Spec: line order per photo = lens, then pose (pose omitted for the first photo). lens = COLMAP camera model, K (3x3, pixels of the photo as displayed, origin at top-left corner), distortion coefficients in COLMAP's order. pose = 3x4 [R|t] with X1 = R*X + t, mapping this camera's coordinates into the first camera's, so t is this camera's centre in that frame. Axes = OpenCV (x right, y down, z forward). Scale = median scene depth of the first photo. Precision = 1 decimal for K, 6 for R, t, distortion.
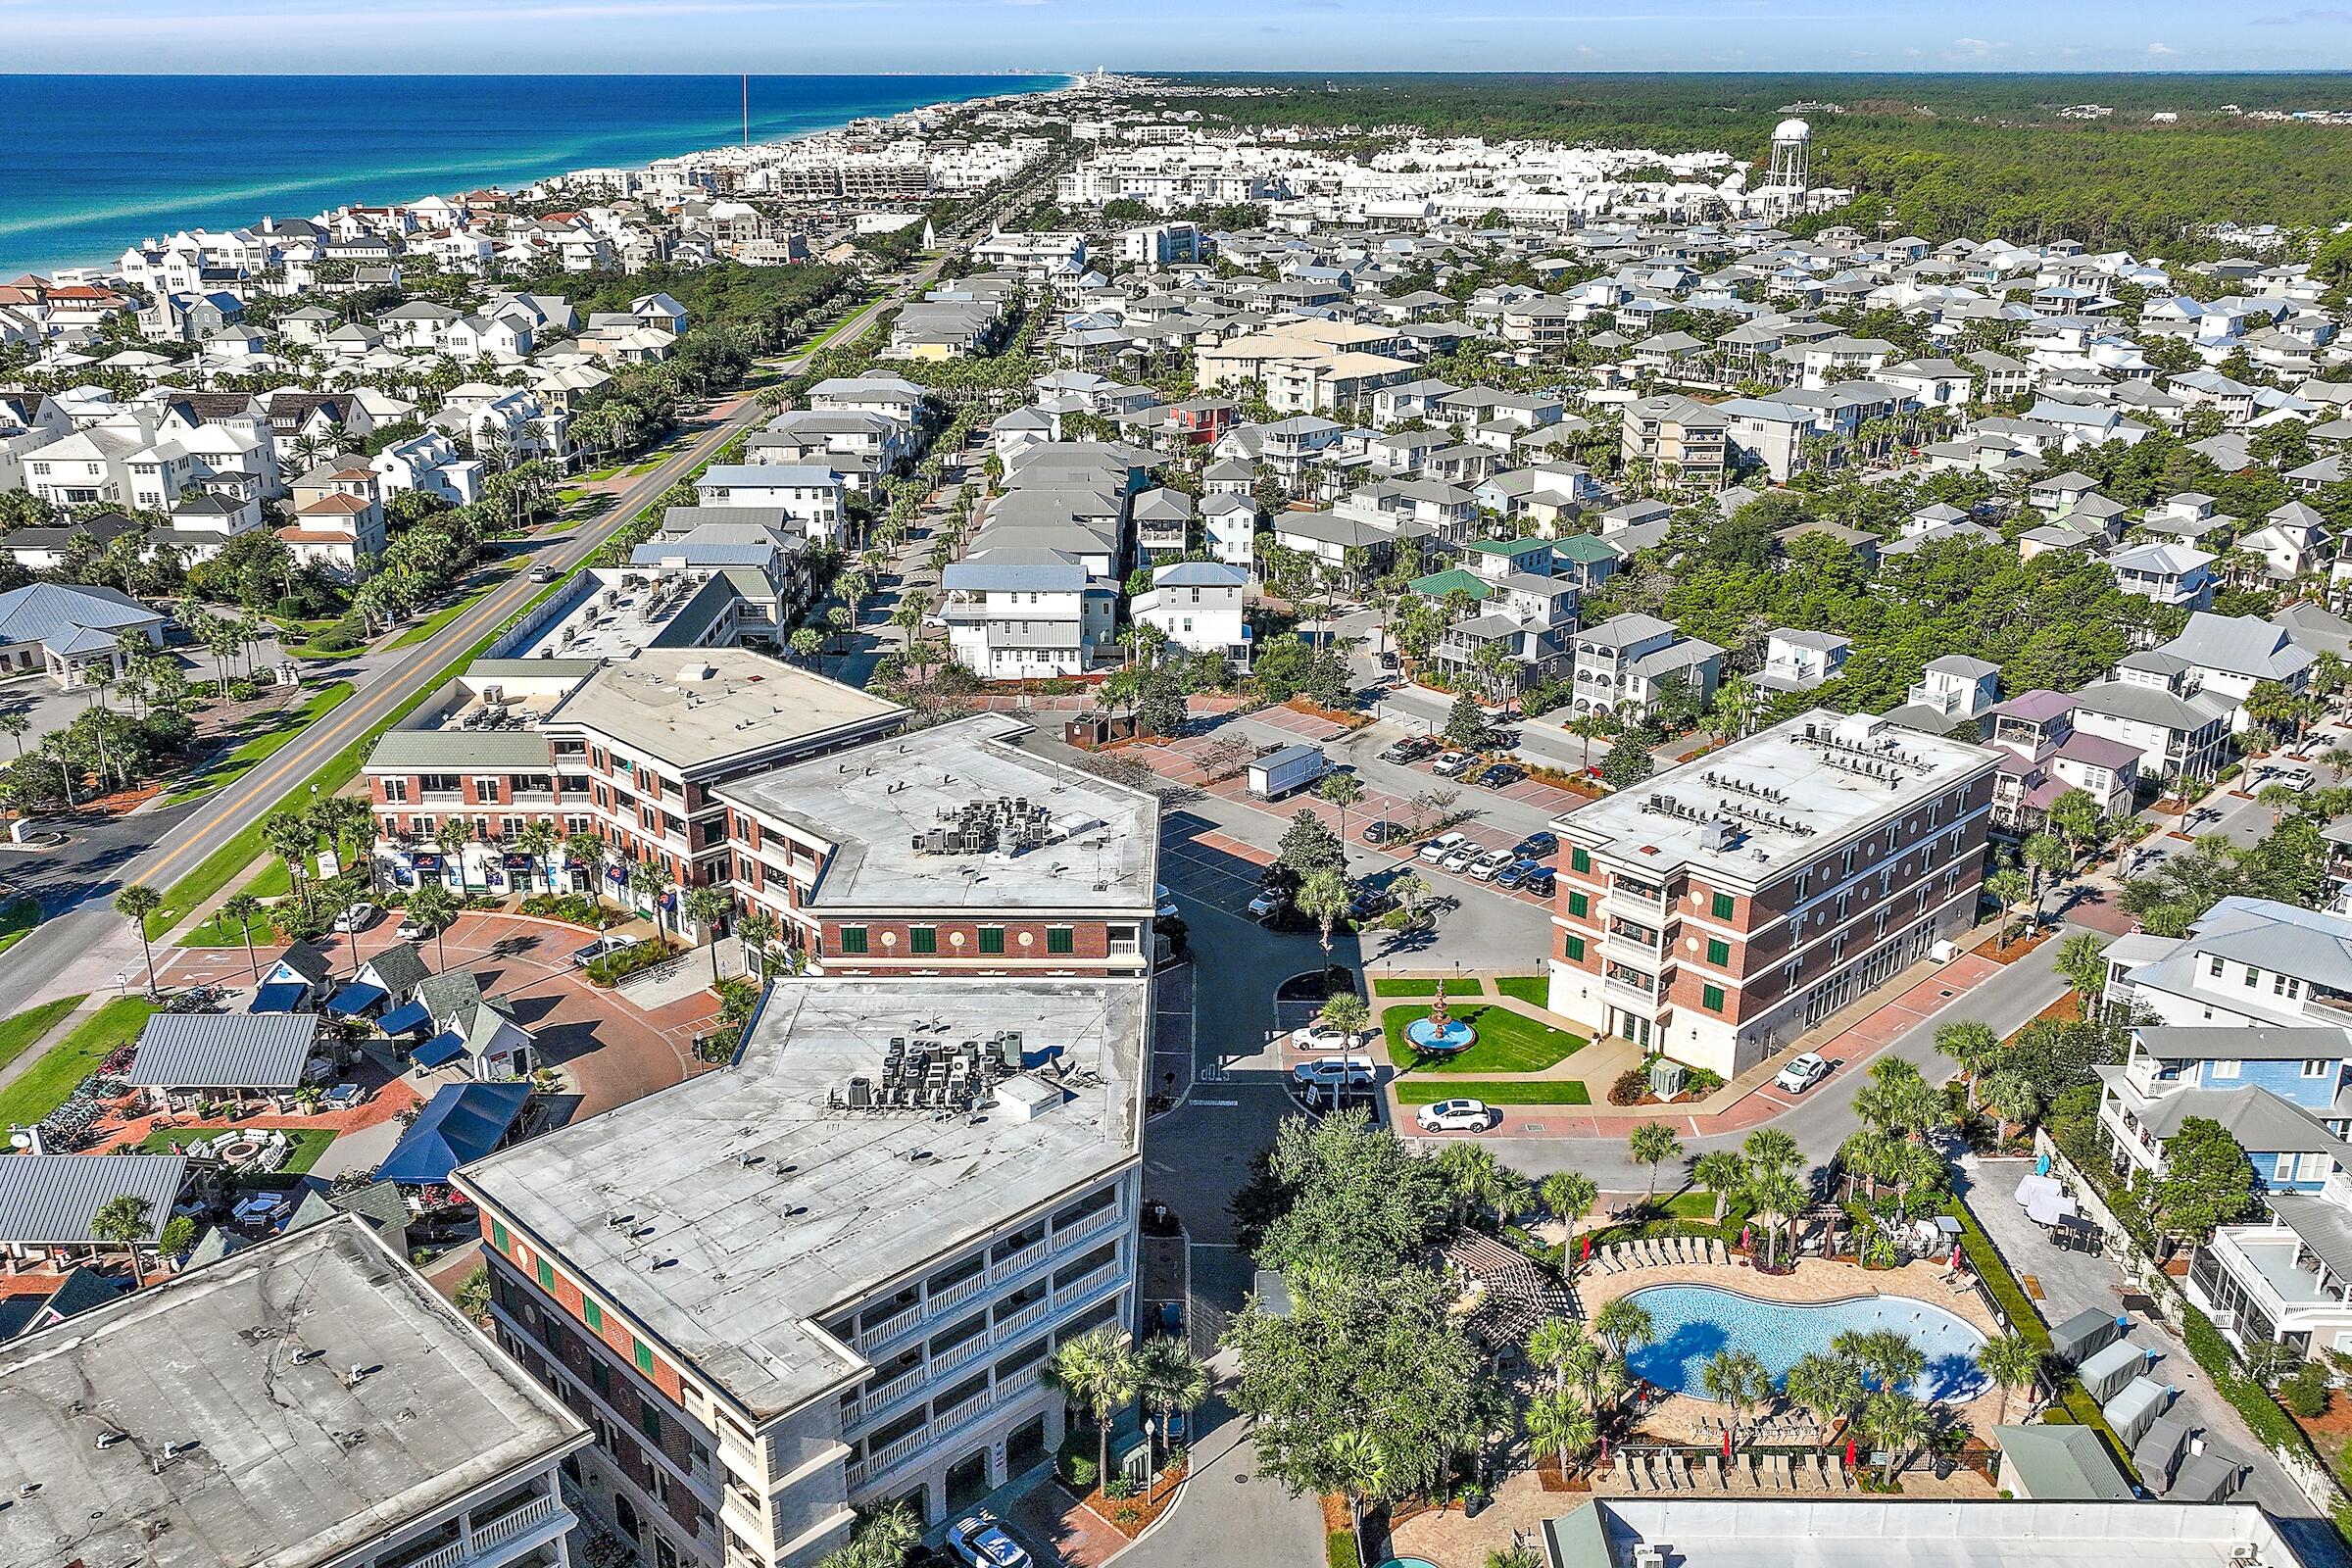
lens RADIAL K [[1975.3, 0, 1175.7], [0, 1975.3, 769.3], [0, 0, 1]] dist [0.014605, -0.020377]
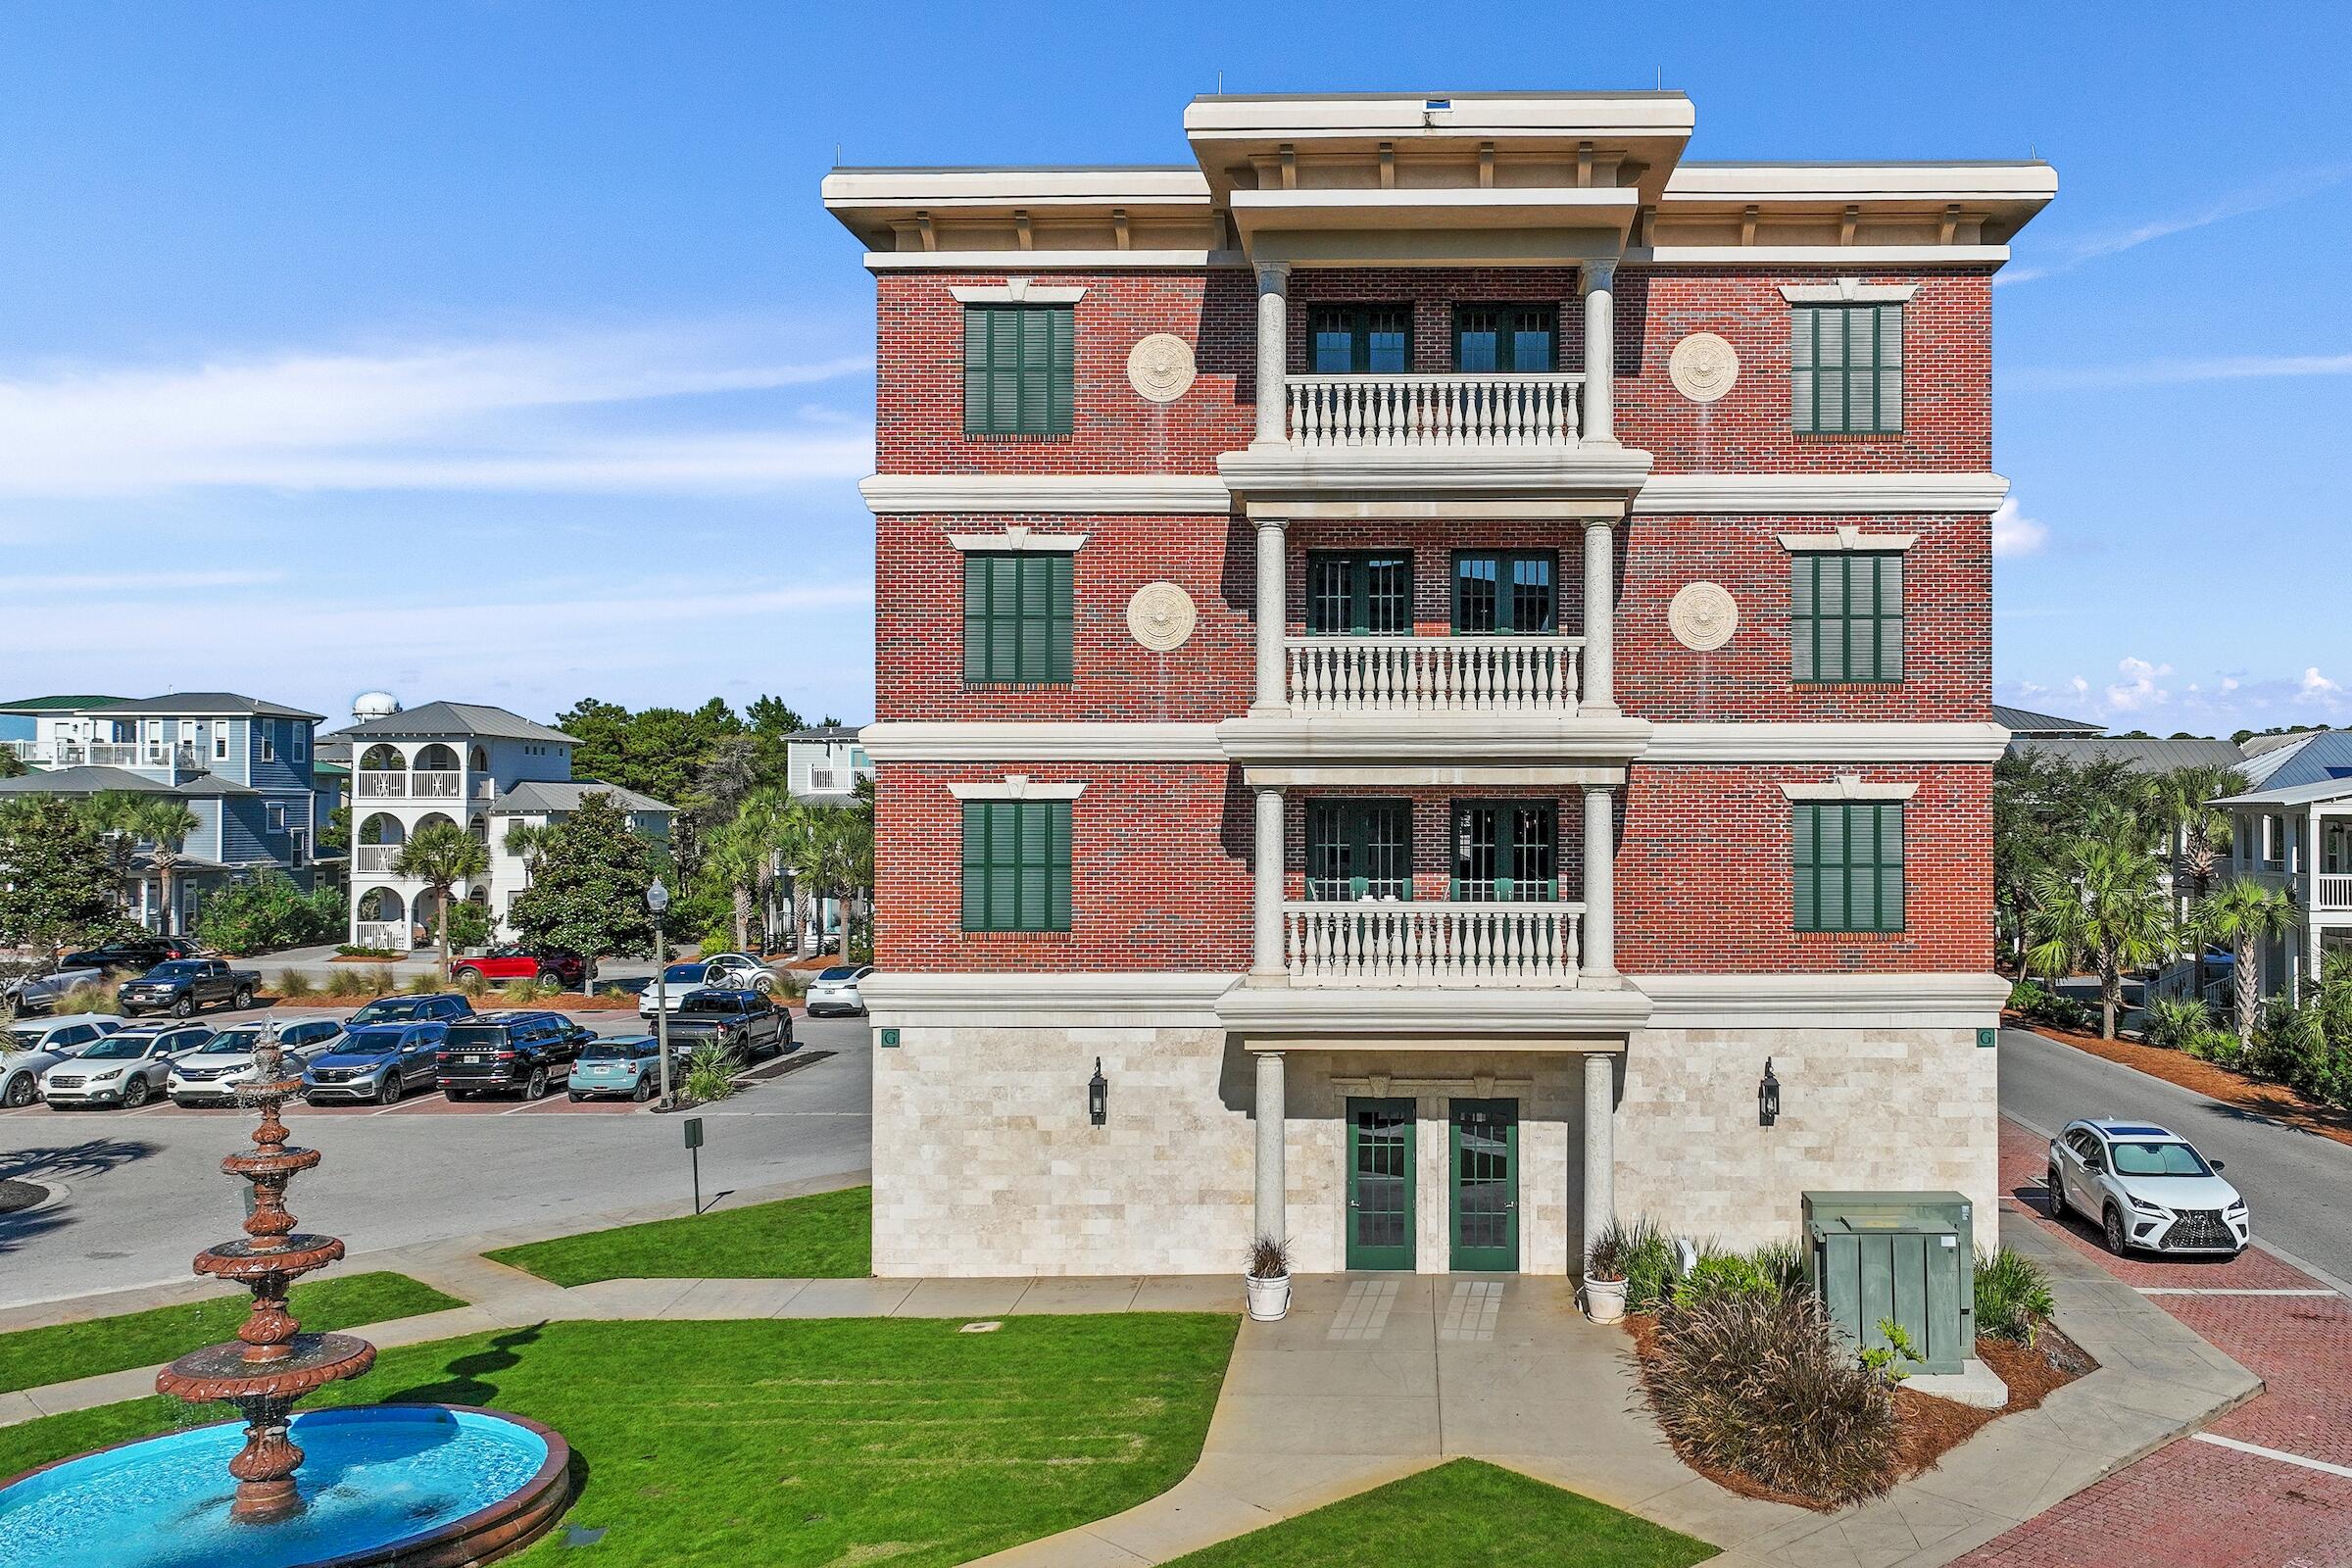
lens RADIAL K [[2015.2, 0, 1427.5], [0, 2015.2, 780.2], [0, 0, 1]] dist [0.002055, -0.001979]
pose [[0.704118, 0.011744, 0.709986, 0.094065], [0.232757, 0.940805, -0.246395, 0.141353], [-0.670852, 0.338745, 0.659704, 0.854866]]
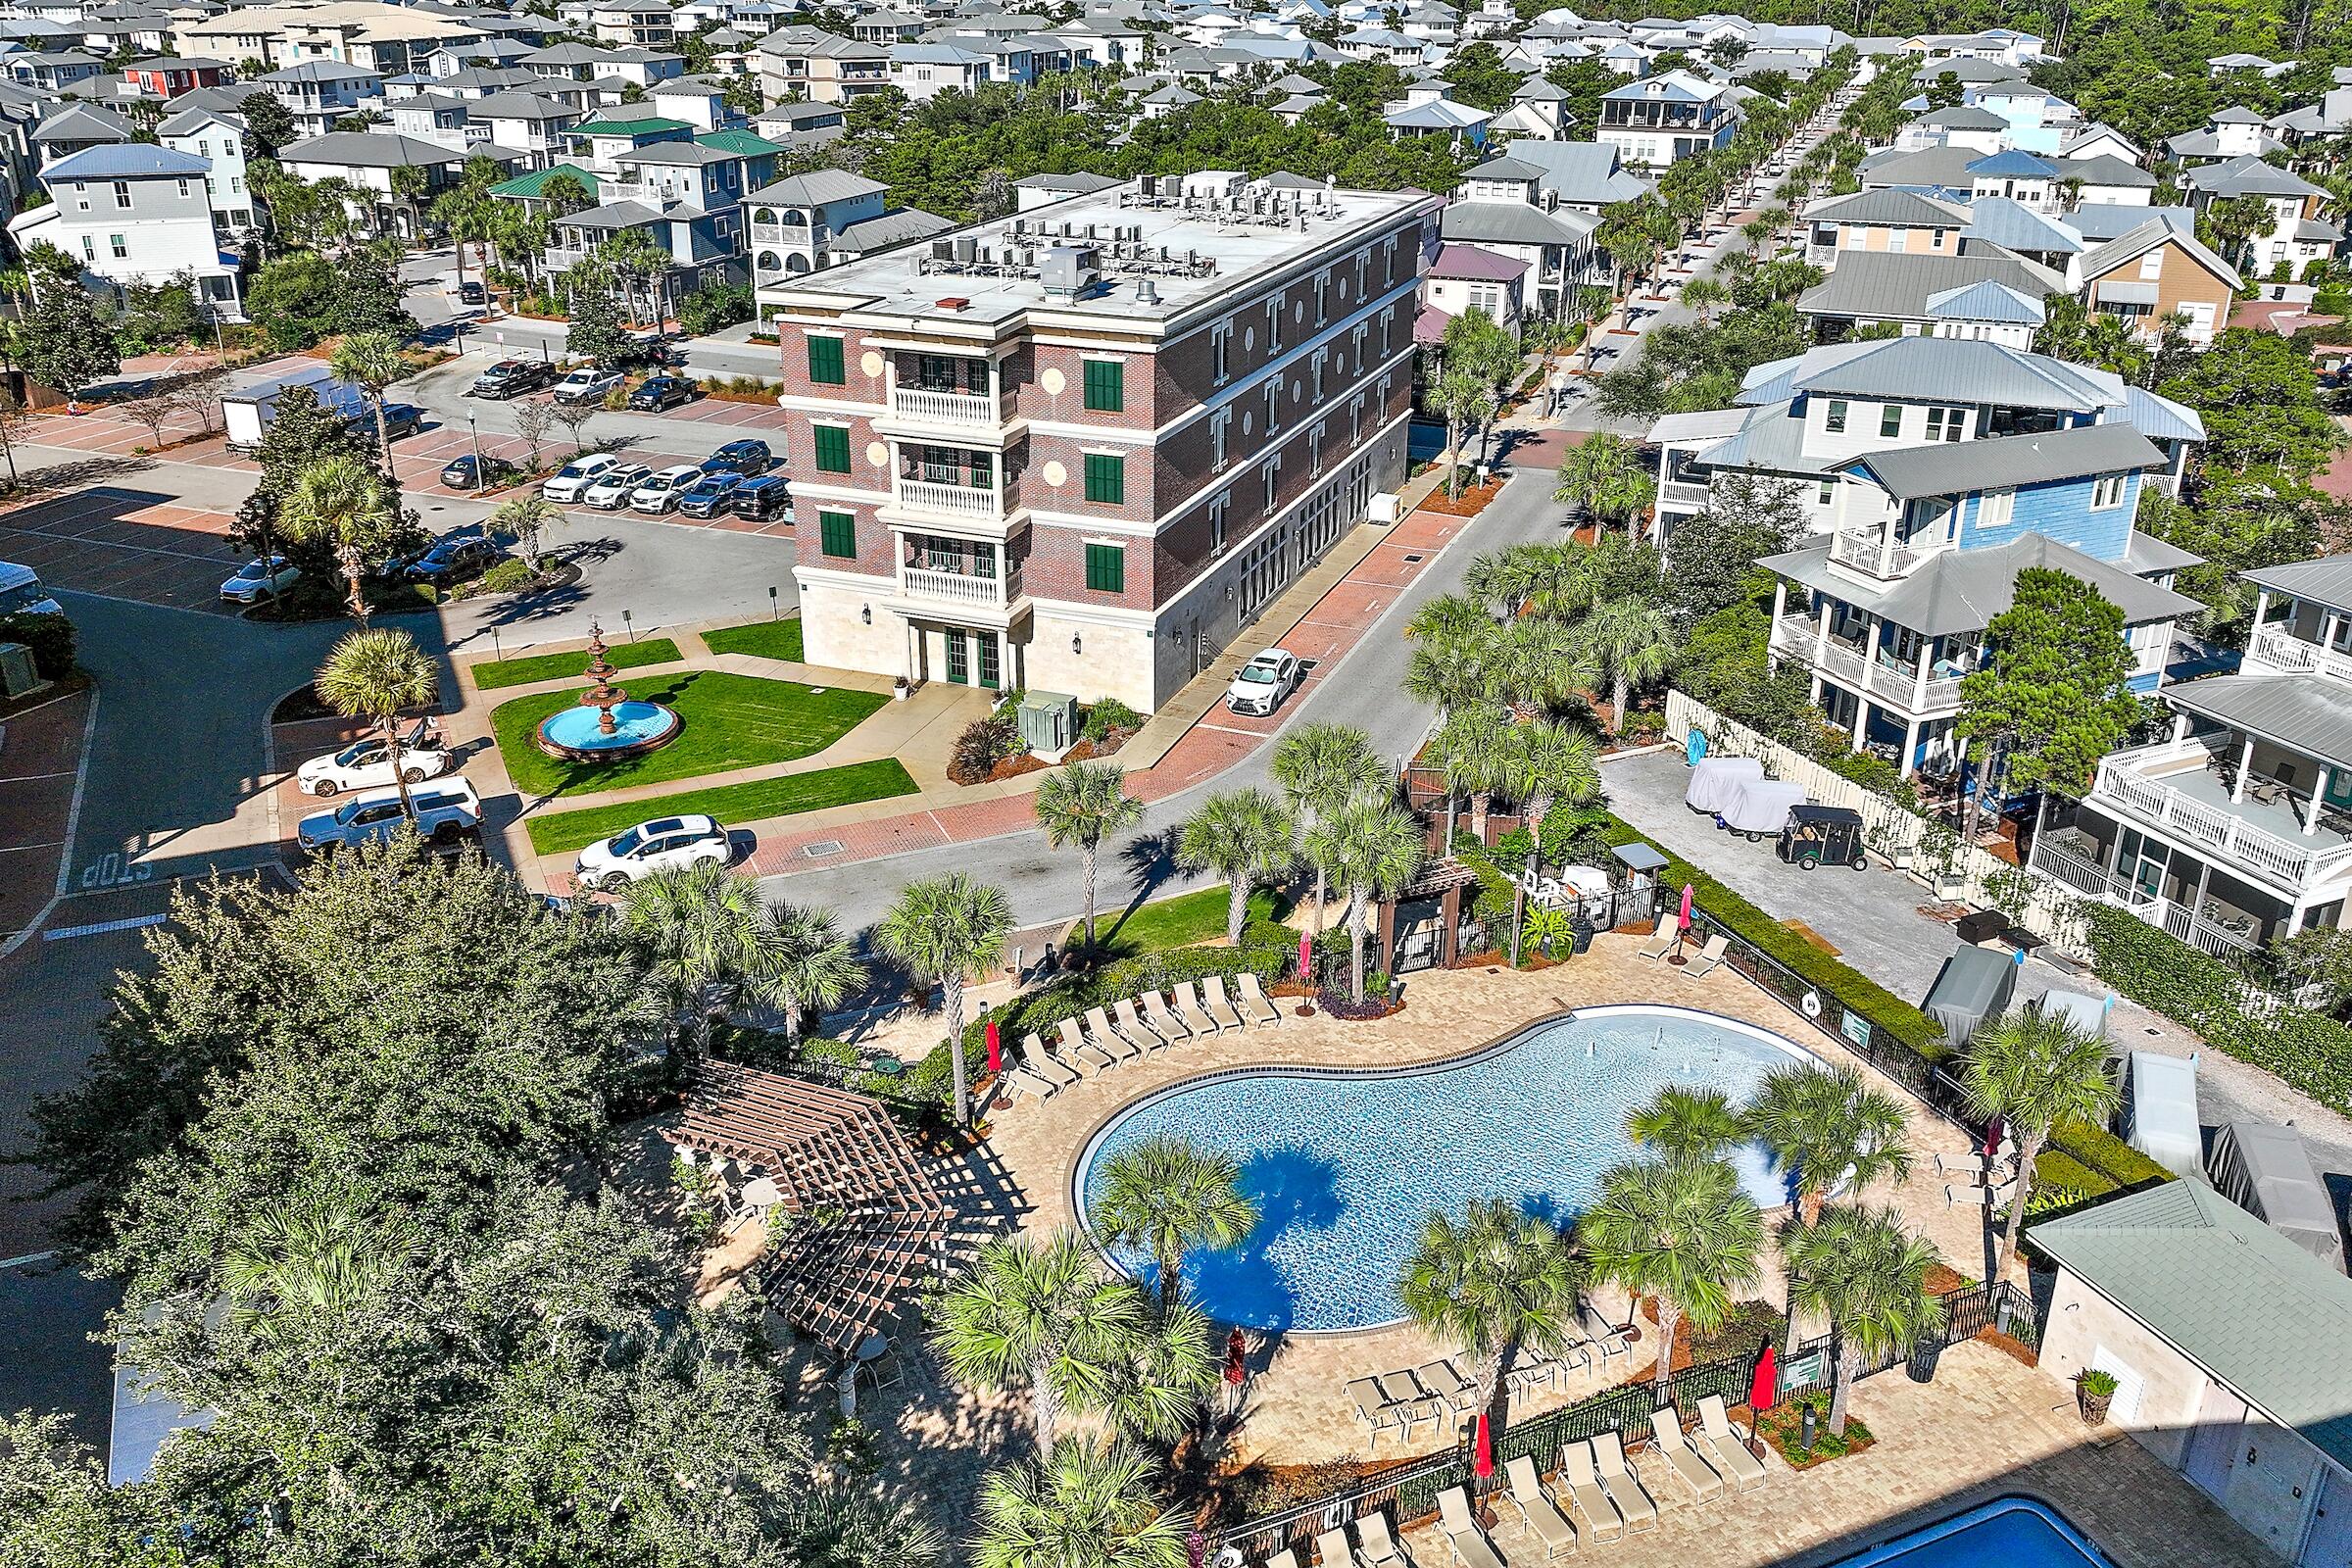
lens RADIAL K [[1969.3, 0, 1176.0], [0, 1969.3, 784.0], [0, 0, 1]] dist [0.010964, -0.010633]
pose [[0.909834, -0.161070, 0.382438, 0.069503], [0.131717, 0.986034, 0.101924, 0.116629], [-0.393513, -0.042361, 0.918342, 0.470475]]
